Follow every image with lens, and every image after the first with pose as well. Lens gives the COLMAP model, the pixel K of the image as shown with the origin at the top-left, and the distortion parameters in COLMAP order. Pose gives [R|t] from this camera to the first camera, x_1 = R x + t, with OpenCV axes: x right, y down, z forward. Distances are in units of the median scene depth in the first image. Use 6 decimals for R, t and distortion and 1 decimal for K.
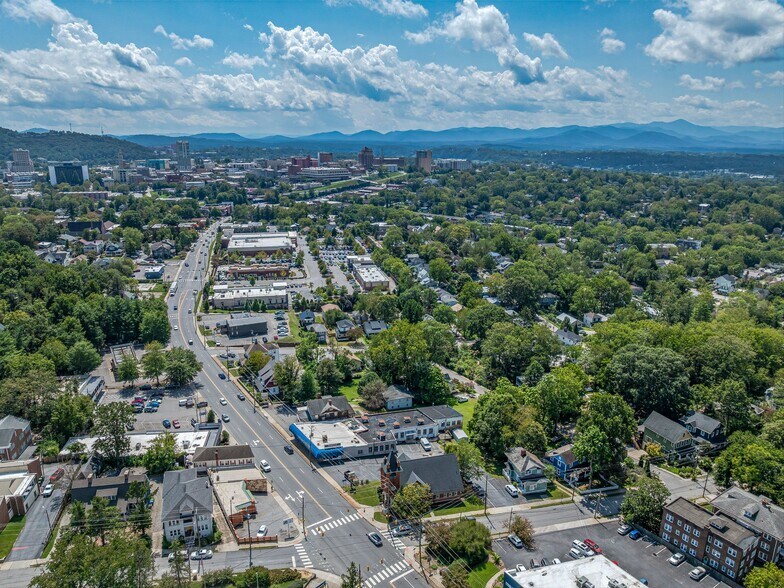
lens RADIAL K [[557.4, 0, 392.6], [0, 557.4, 283.3], [0, 0, 1]] dist [-0.043236, 0.010593]
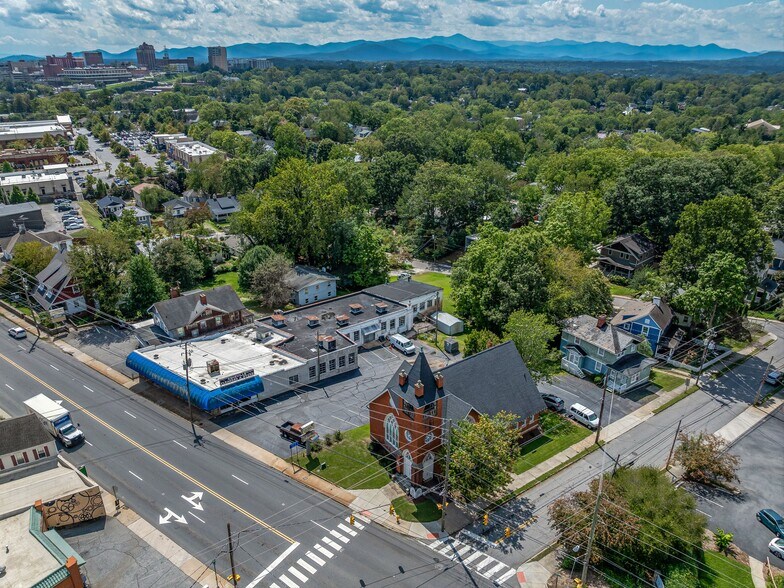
lens RADIAL K [[557.4, 0, 392.6], [0, 557.4, 283.3], [0, 0, 1]] dist [-0.043236, 0.010593]
pose [[0.935581, -0.138566, 0.324790, -0.051061], [0.094201, 0.984397, 0.148623, 0.063624], [-0.340316, -0.108453, 0.934036, 0.213690]]
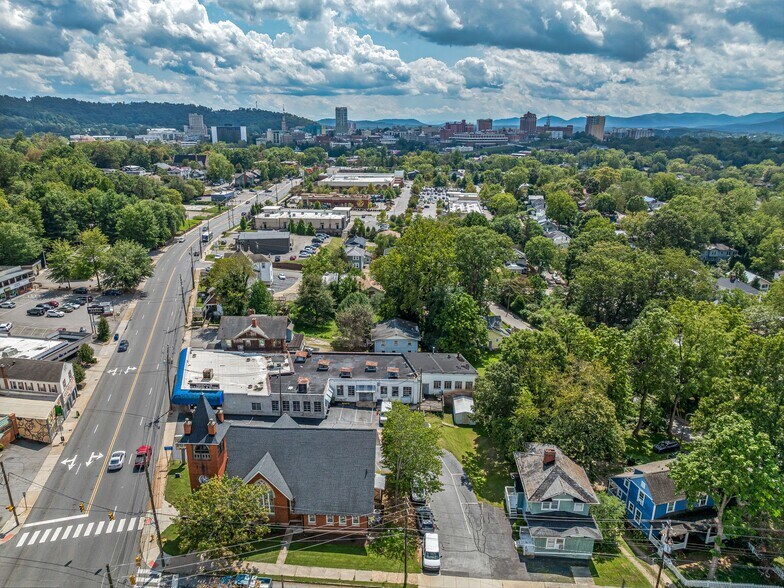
lens RADIAL K [[557.4, 0, 392.6], [0, 557.4, 283.3], [0, 0, 1]] dist [-0.043236, 0.010593]
pose [[0.952045, 0.078894, -0.295611, 0.090641], [-0.073144, 0.996856, 0.030478, 0.064596], [0.297086, -0.007394, 0.954822, 0.214335]]
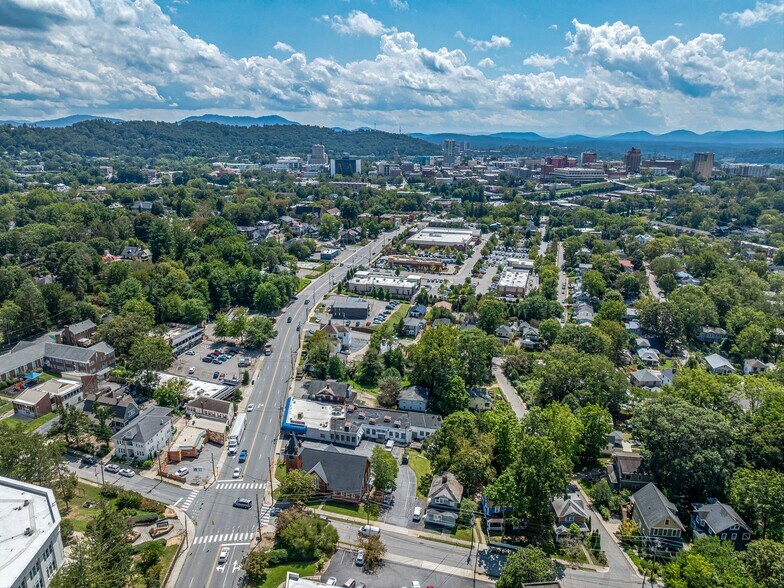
lens RADIAL K [[555.0, 0, 392.0], [0, 555.0, 294.0], [0, 0, 1]] dist [-0.038182, 0.008051]
pose [[0.869331, 0.133013, -0.475995, 0.211740], [-0.123360, 0.991018, 0.051634, -0.012448], [0.478587, 0.013832, 0.877931, 0.059674]]
